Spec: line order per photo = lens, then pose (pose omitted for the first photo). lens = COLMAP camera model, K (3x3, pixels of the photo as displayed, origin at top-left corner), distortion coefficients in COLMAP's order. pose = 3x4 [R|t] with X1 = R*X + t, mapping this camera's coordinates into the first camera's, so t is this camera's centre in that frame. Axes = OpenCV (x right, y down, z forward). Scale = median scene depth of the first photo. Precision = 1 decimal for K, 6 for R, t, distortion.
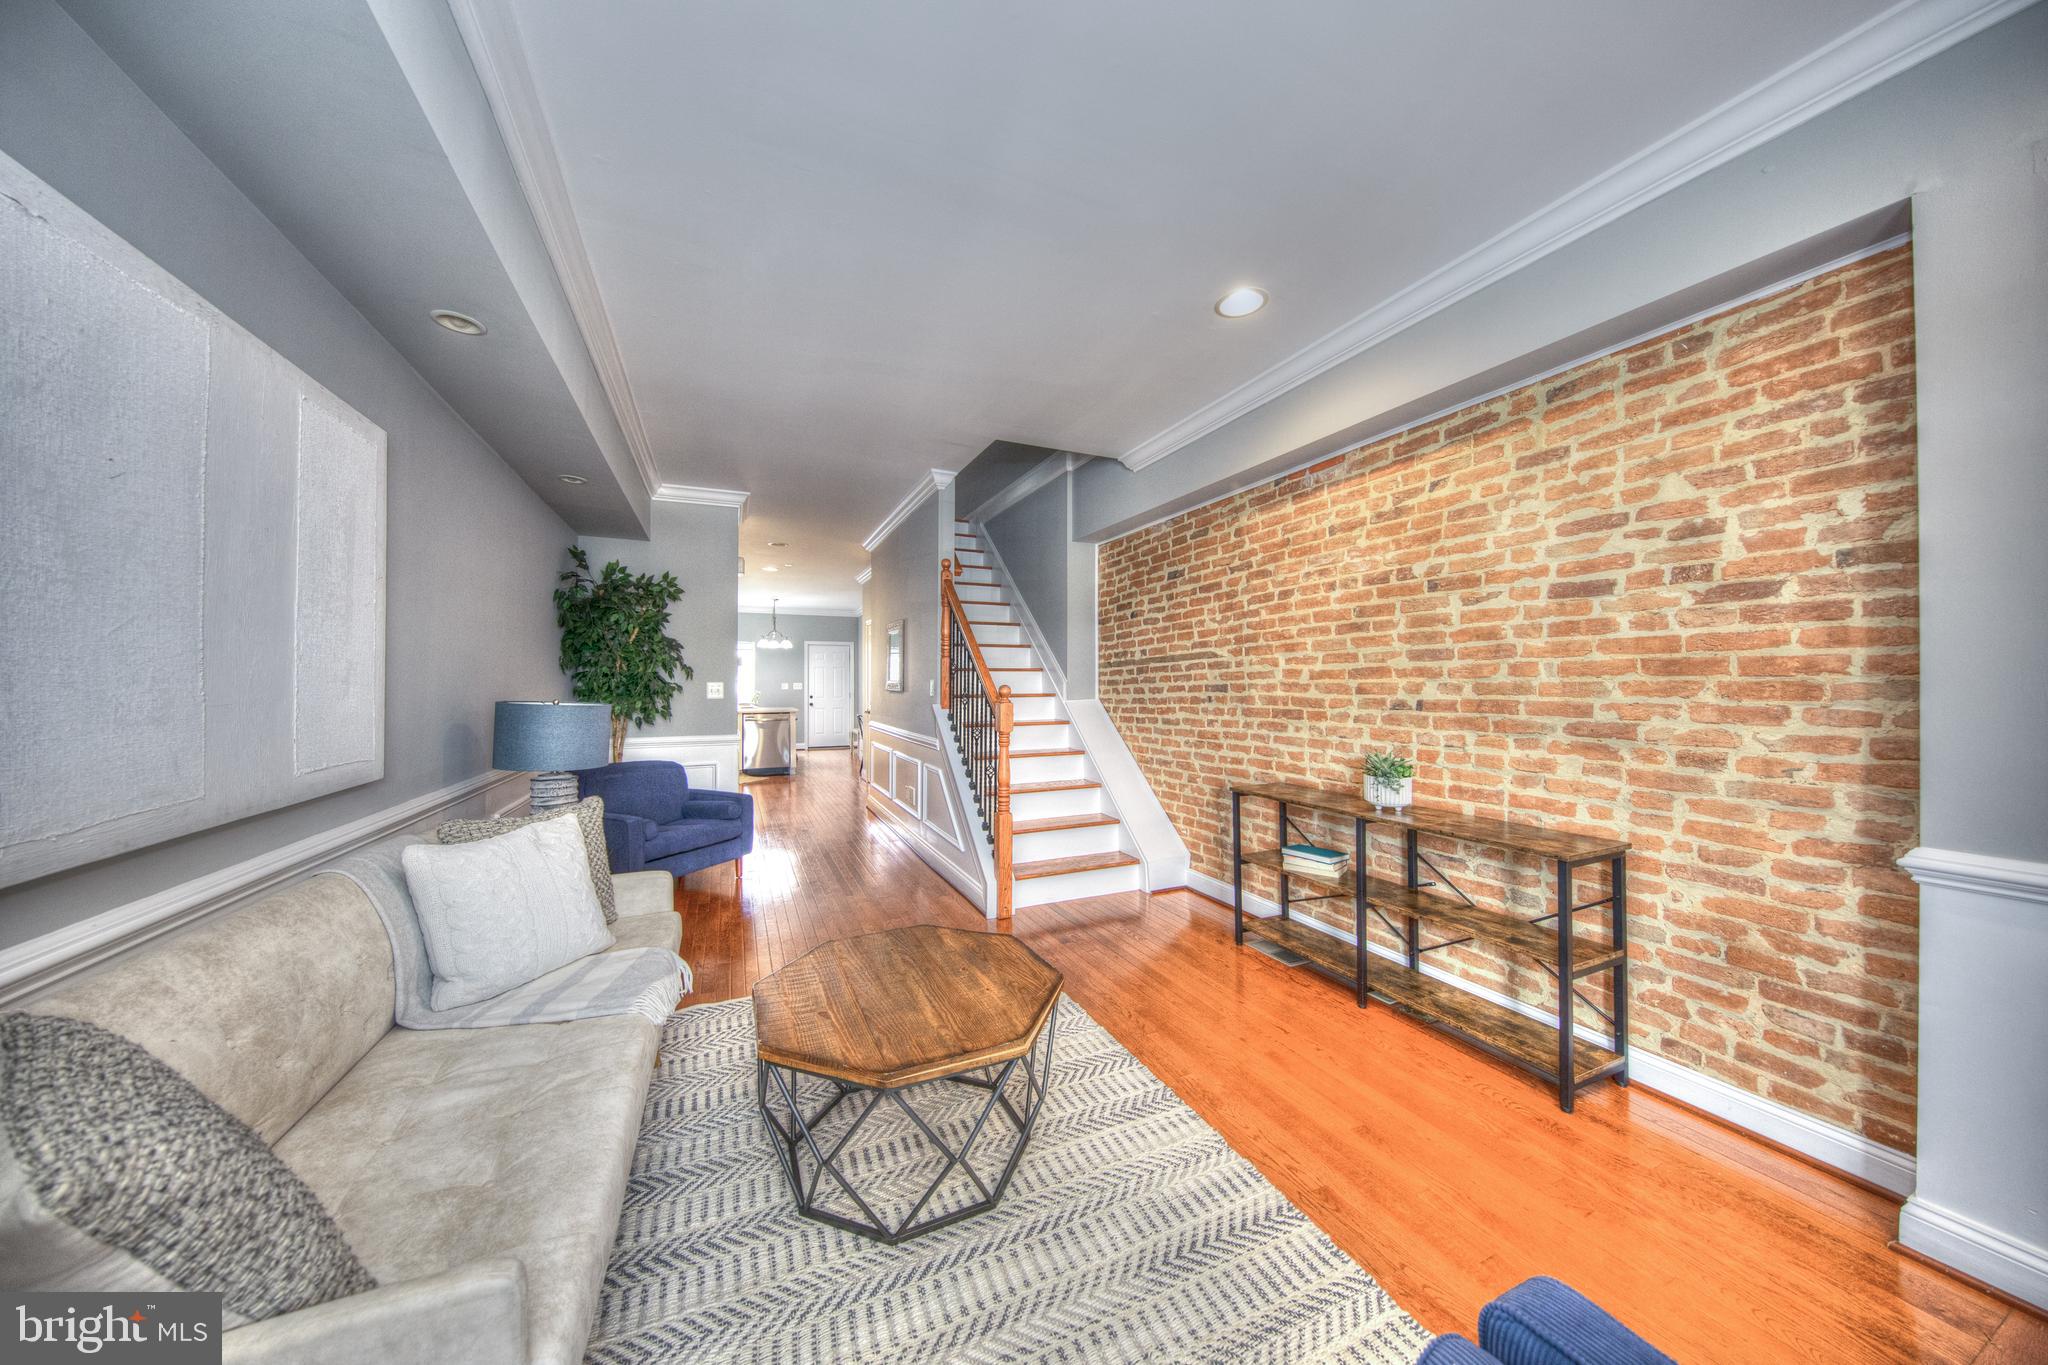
lens RADIAL K [[659.1, 0, 1020.7], [0, 659.1, 680.2], [0, 0, 1]] dist [0.015348, -0.000058]
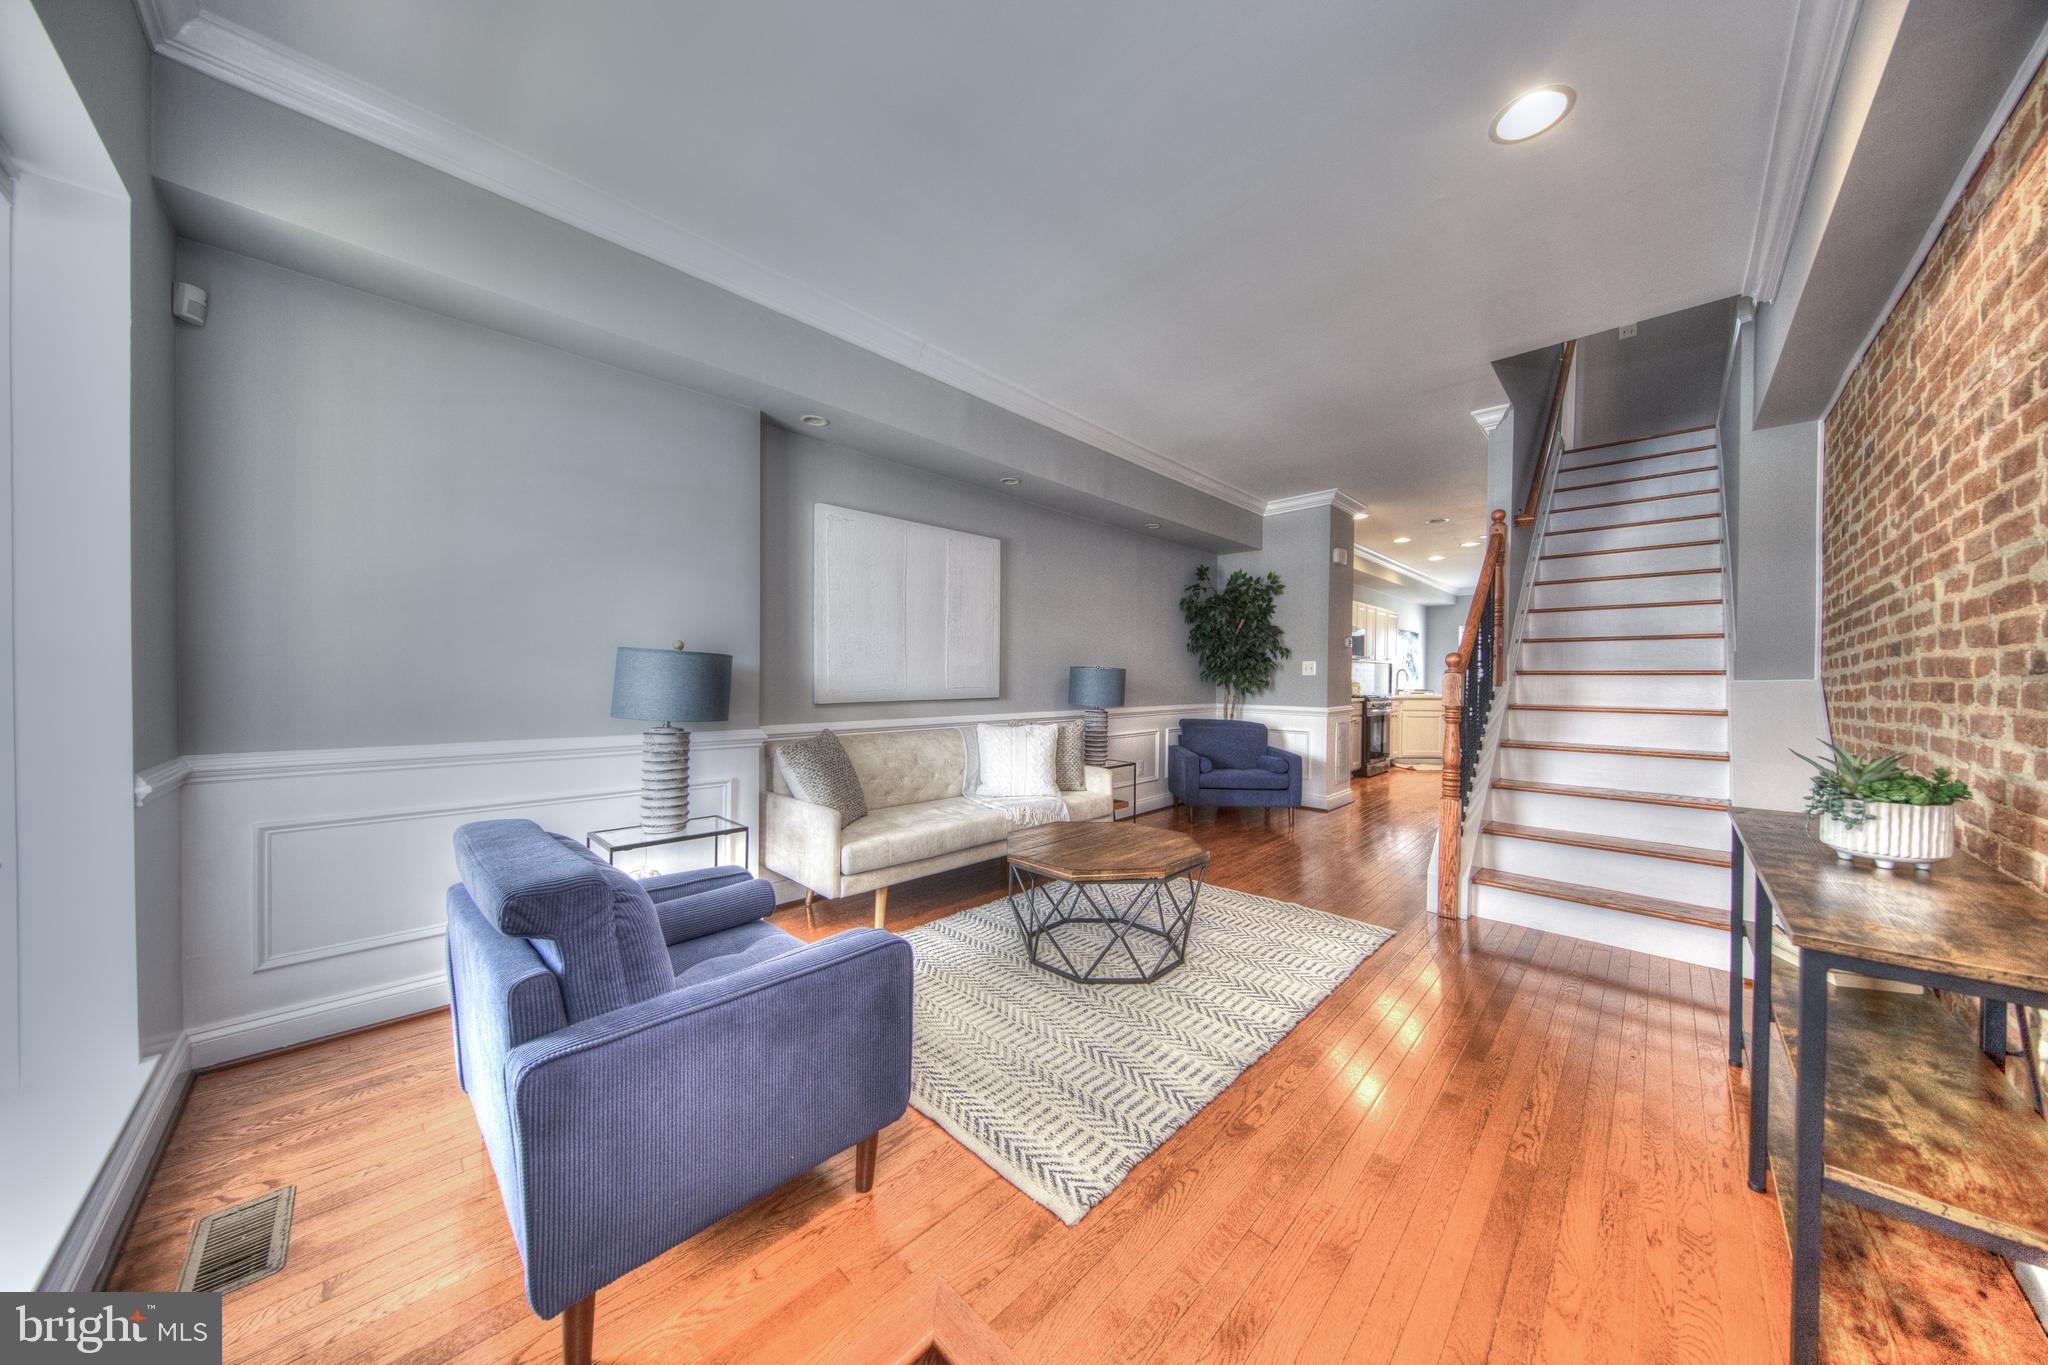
lens RADIAL K [[659.1, 0, 1020.7], [0, 659.1, 680.2], [0, 0, 1]] dist [0.015348, -0.000058]
pose [[0.375069, 0.010066, -0.926942, 0.545747], [-0.002935, 0.999949, 0.009672, 0.034532], [0.926992, -0.000907, 0.375079, 0.127343]]
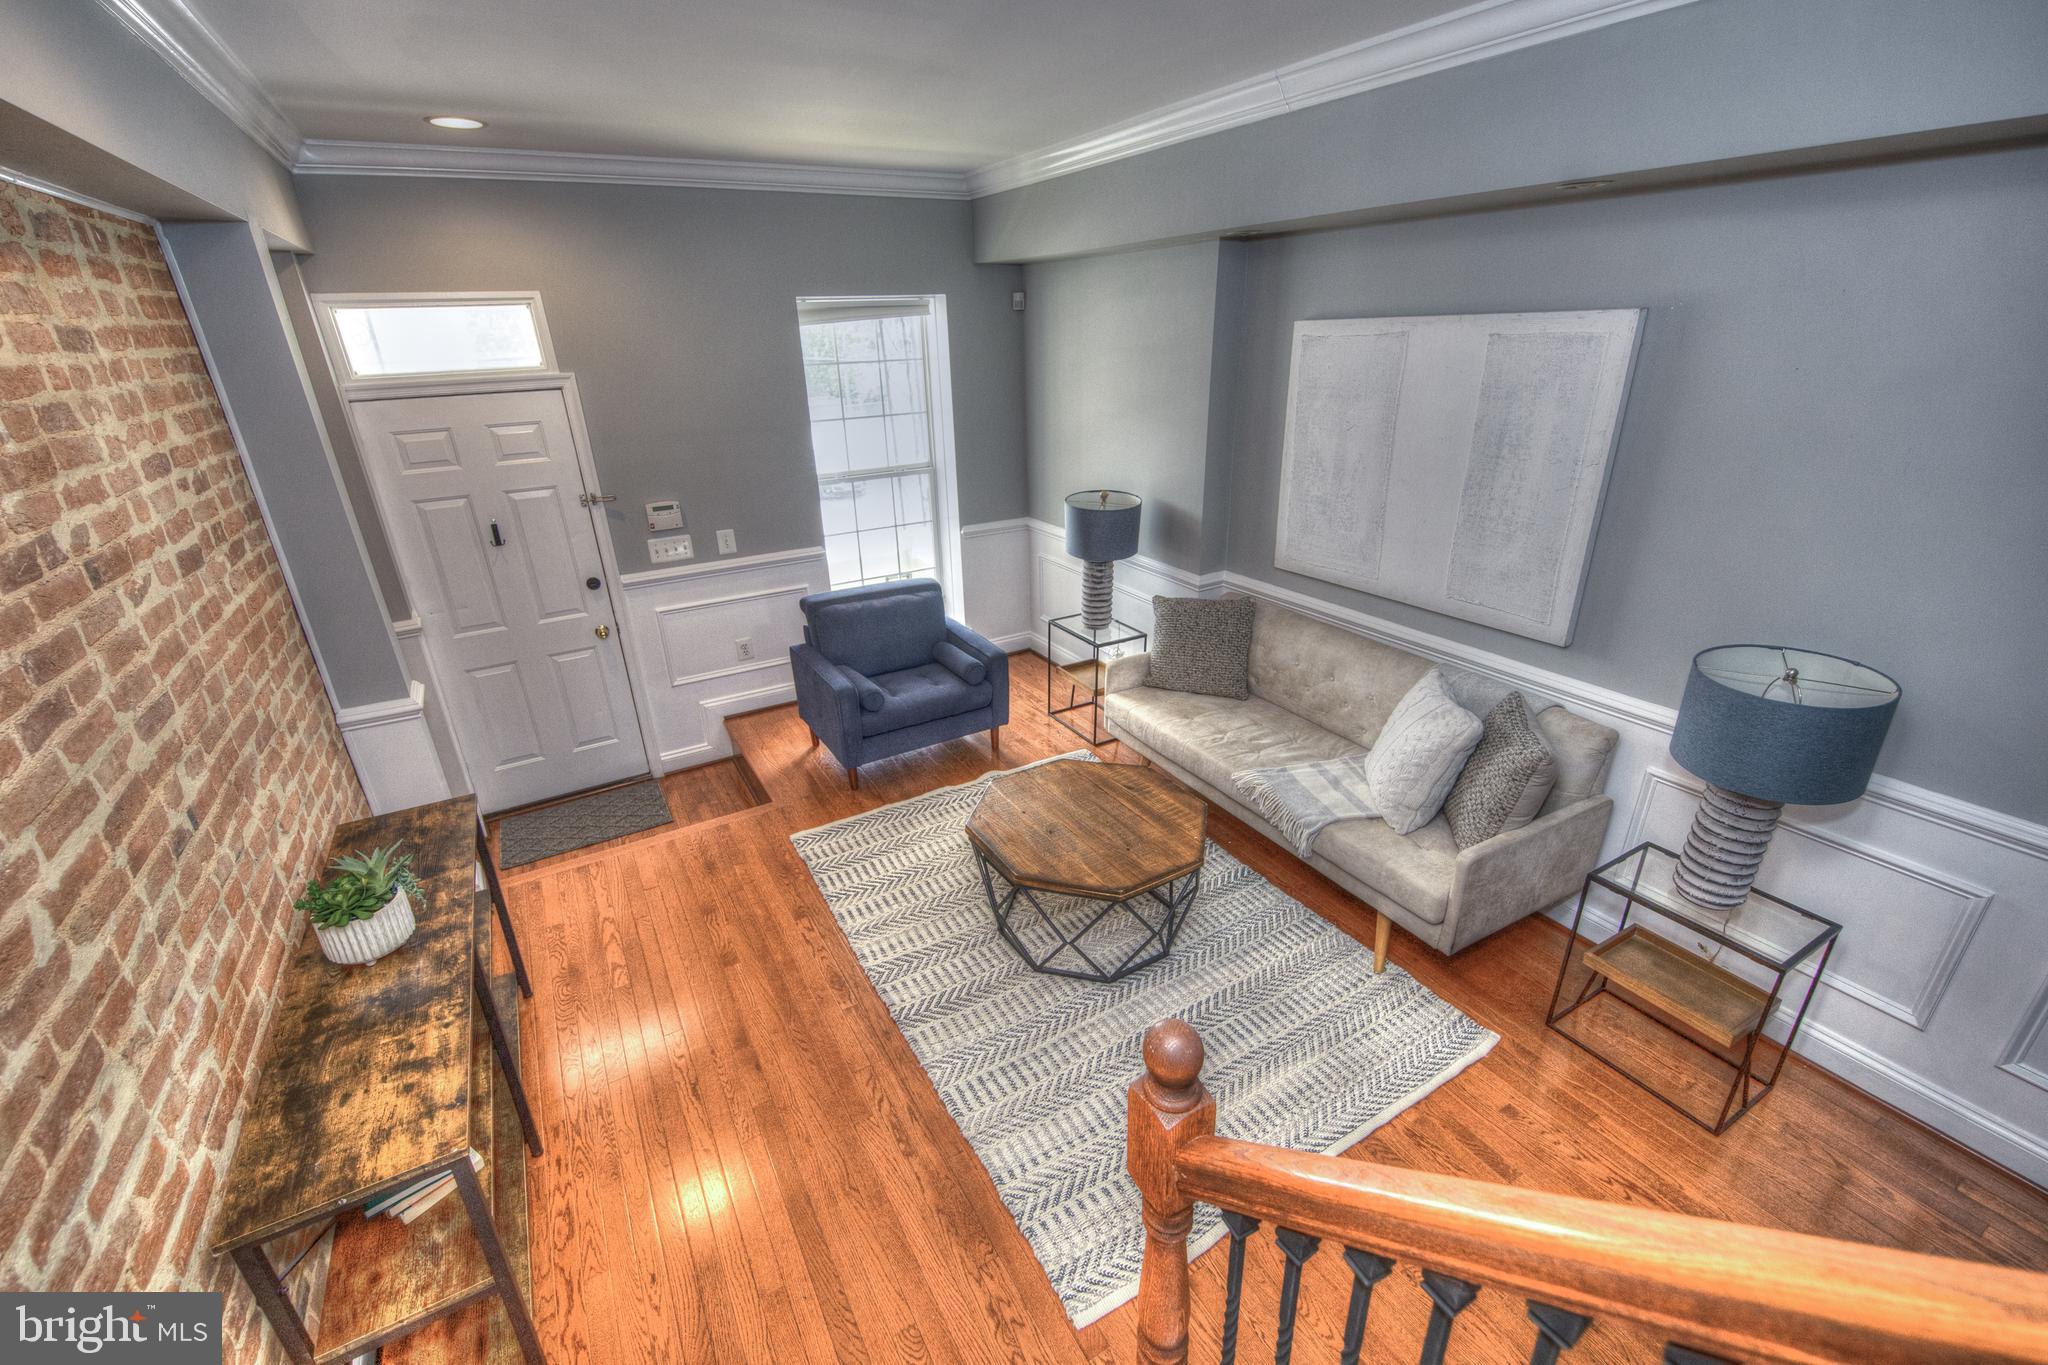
lens RADIAL K [[874.1, 0, 1016.7], [0, 874.1, 679.2], [0, 0, 1]] dist [0.040420, 0.000047]
pose [[-0.994258, 0.070742, -0.080286, 0.038739], [0.035067, 0.924268, 0.380130, -0.201520], [0.101097, 0.375132, -0.921442, 1.155894]]
